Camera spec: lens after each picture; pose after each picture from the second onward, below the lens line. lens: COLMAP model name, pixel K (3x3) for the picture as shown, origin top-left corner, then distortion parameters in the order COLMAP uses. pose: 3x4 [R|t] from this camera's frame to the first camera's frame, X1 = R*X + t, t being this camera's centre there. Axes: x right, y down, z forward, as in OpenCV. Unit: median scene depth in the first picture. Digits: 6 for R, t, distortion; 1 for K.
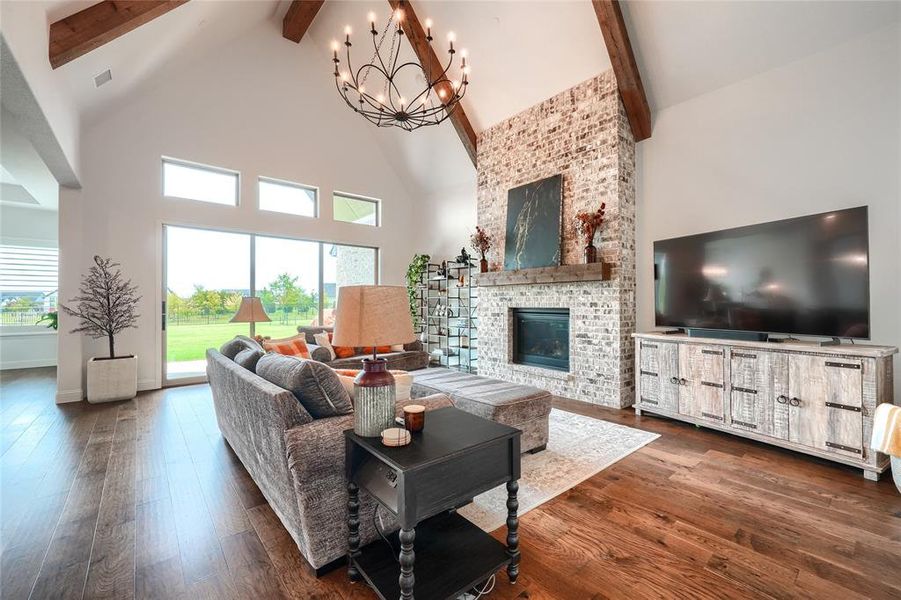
lens RADIAL K [[379.0, 0, 451.2], [0, 379.0, 302.4], [0, 0, 1]] dist [-0.008571, 0.003162]
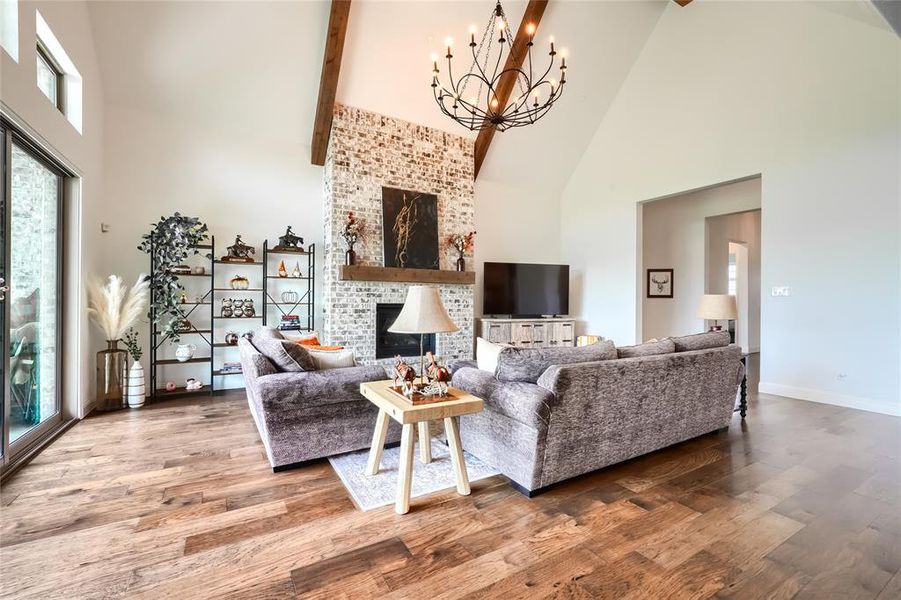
lens RADIAL K [[379.0, 0, 448.7], [0, 379.0, 299.7], [0, 0, 1]] dist [-0.008571, 0.003162]
pose [[0.171953, 0.000346, 0.985105, -0.899841], [-0.014473, 0.999893, 0.002176, -0.001484], [-0.984999, -0.014631, 0.171940, 0.722505]]
